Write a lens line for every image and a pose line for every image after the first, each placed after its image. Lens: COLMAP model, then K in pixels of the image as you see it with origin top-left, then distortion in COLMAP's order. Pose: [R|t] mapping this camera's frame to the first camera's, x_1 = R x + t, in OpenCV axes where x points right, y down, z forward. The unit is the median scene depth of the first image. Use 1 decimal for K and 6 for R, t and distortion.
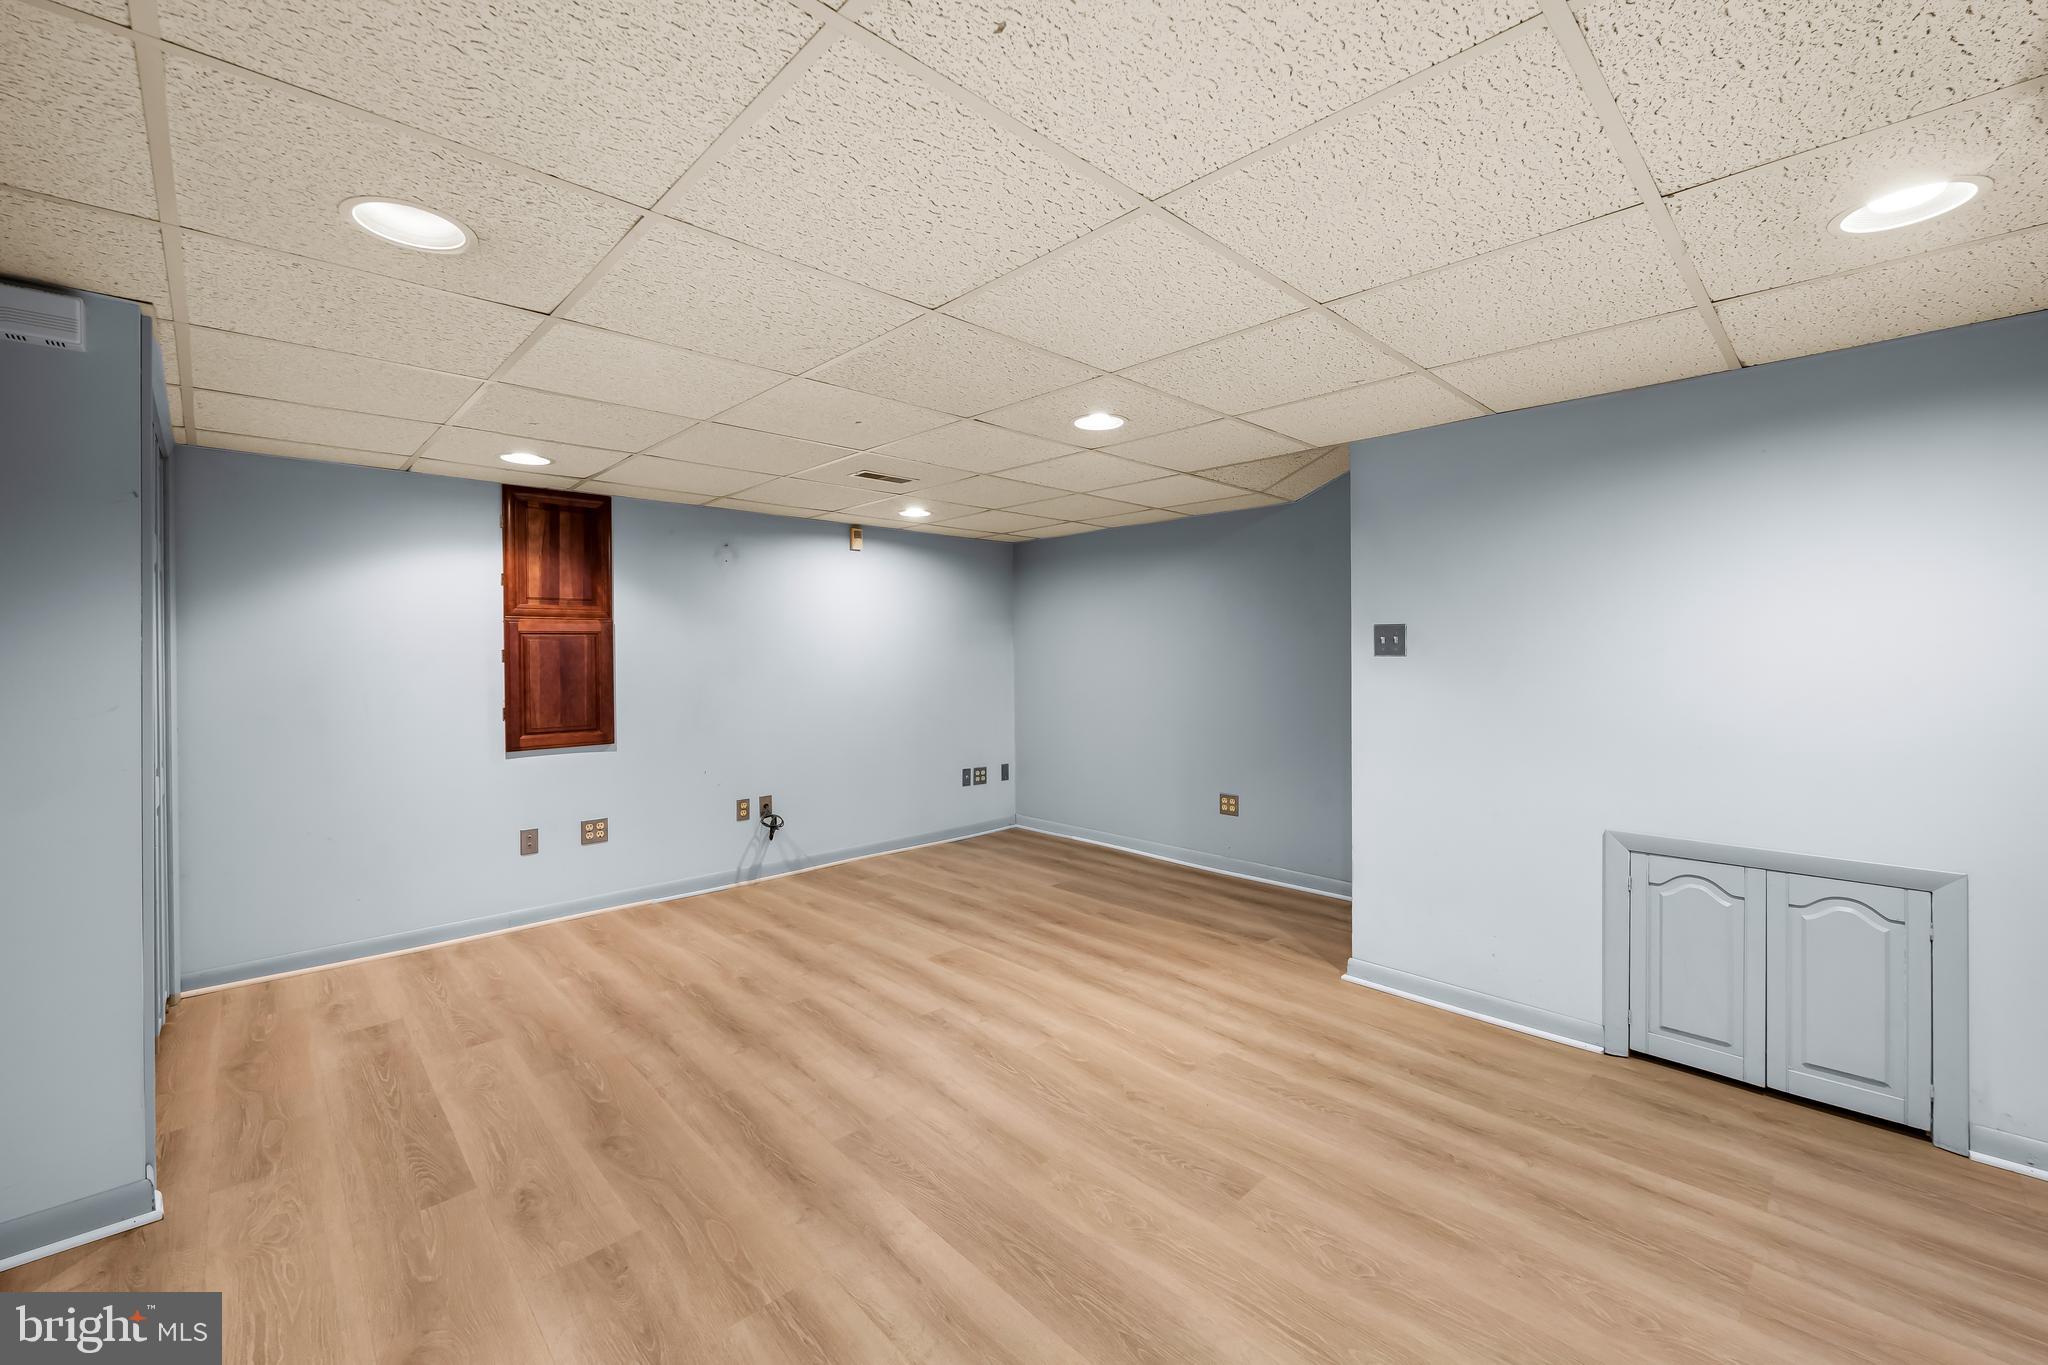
lens RADIAL K [[829.7, 0, 1027.7], [0, 829.7, 668.6], [0, 0, 1]] dist [-0.003947, -0.001036]
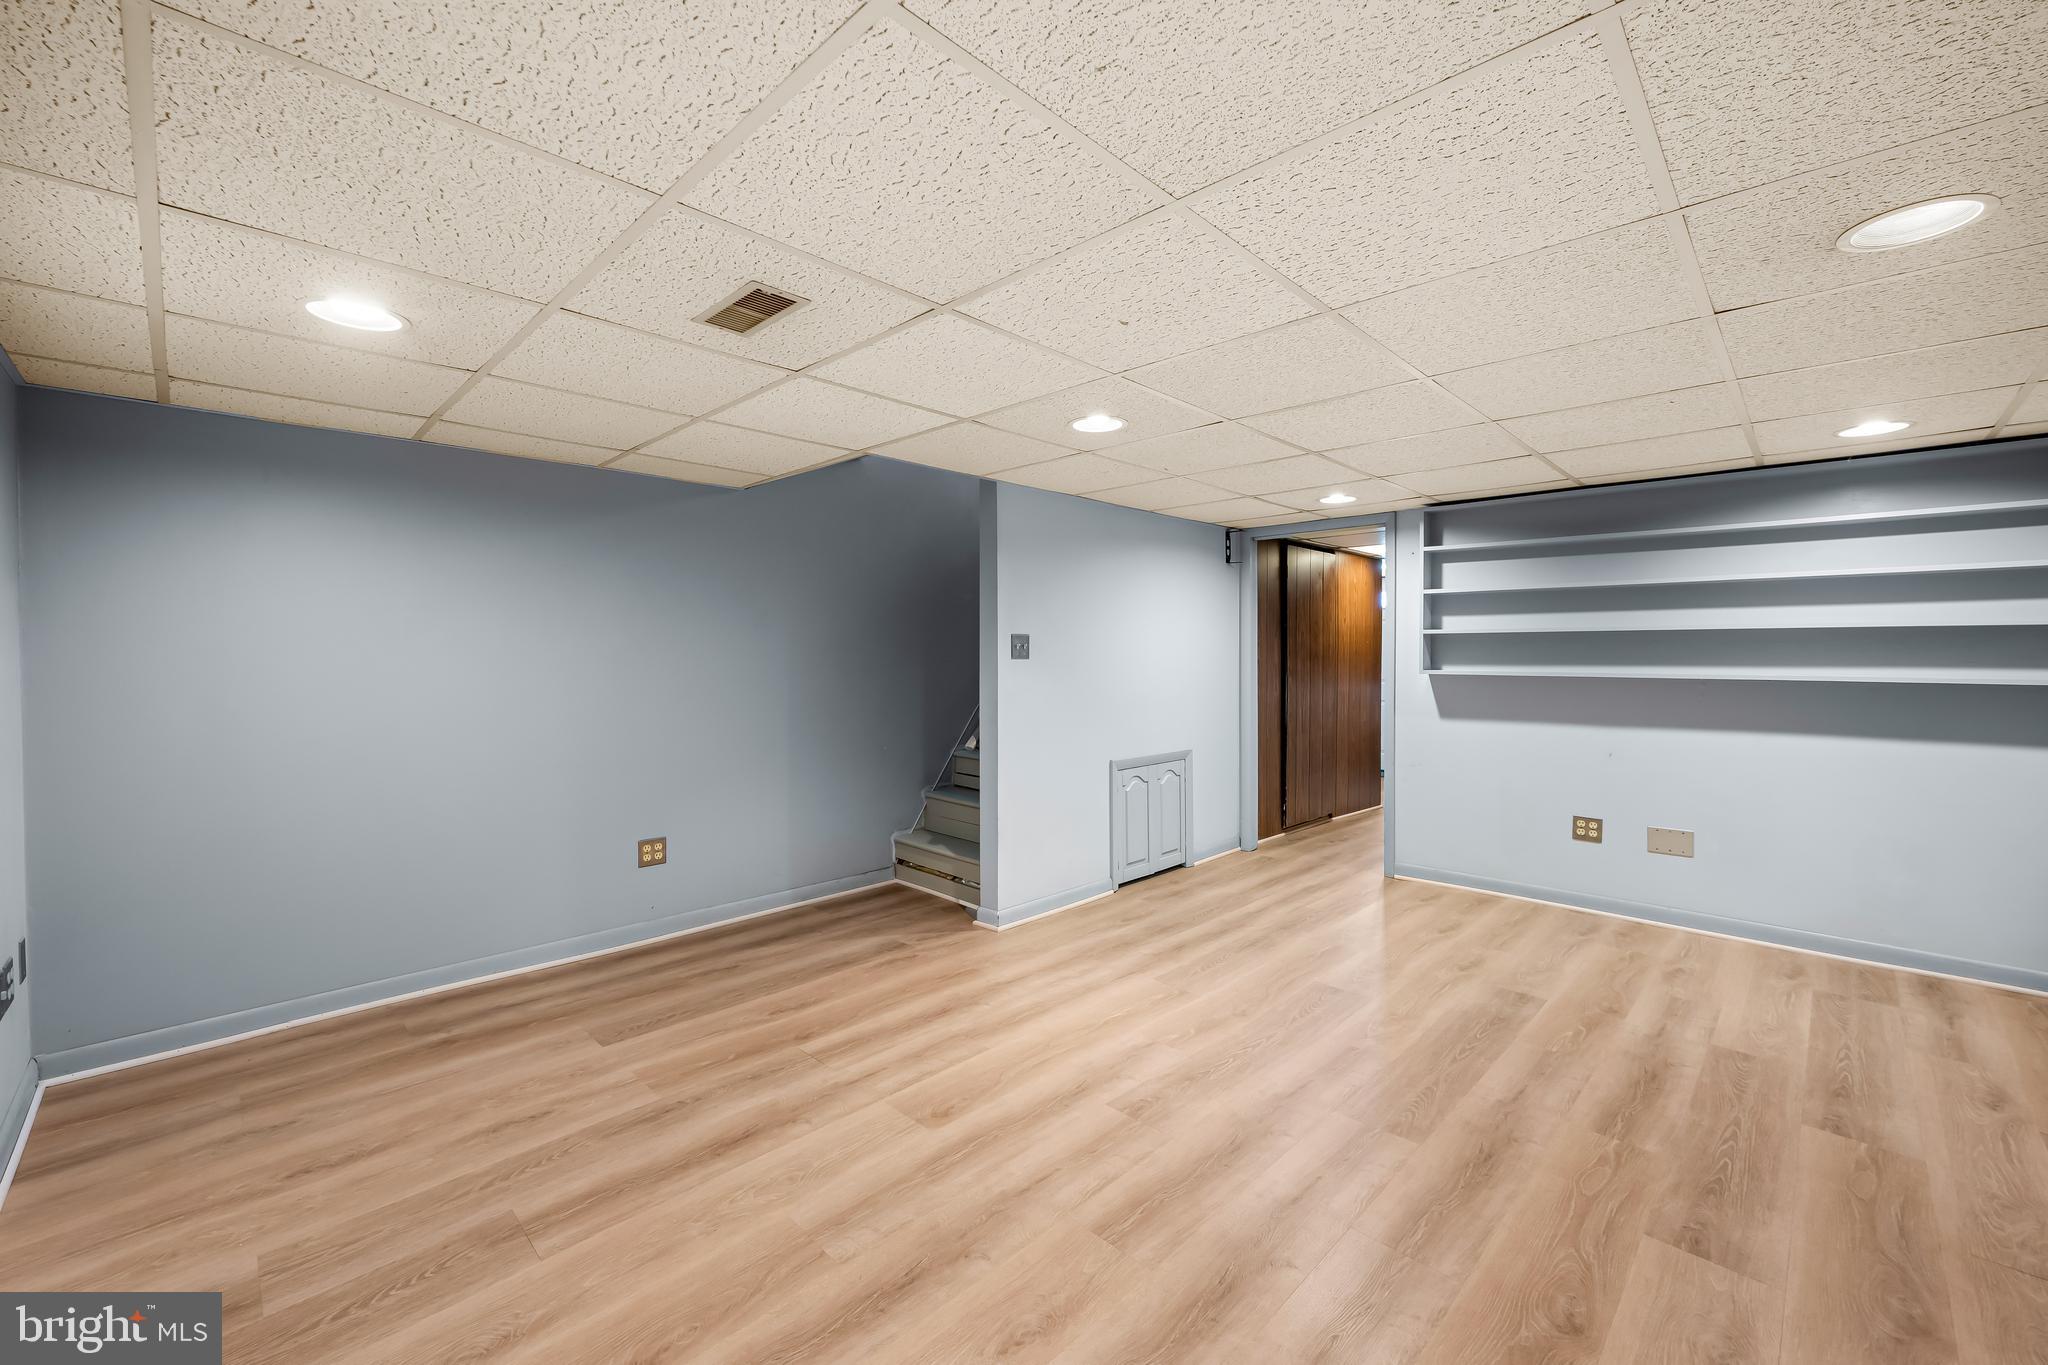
lens RADIAL K [[829.7, 0, 1026.9], [0, 829.7, 668.1], [0, 0, 1]] dist [-0.003947, -0.001036]
pose [[-0.034755, -0.010936, 0.999336, -0.852129], [0.019886, 0.999735, 0.011632, -0.016436], [-0.999198, 0.020277, -0.034528, 1.052577]]
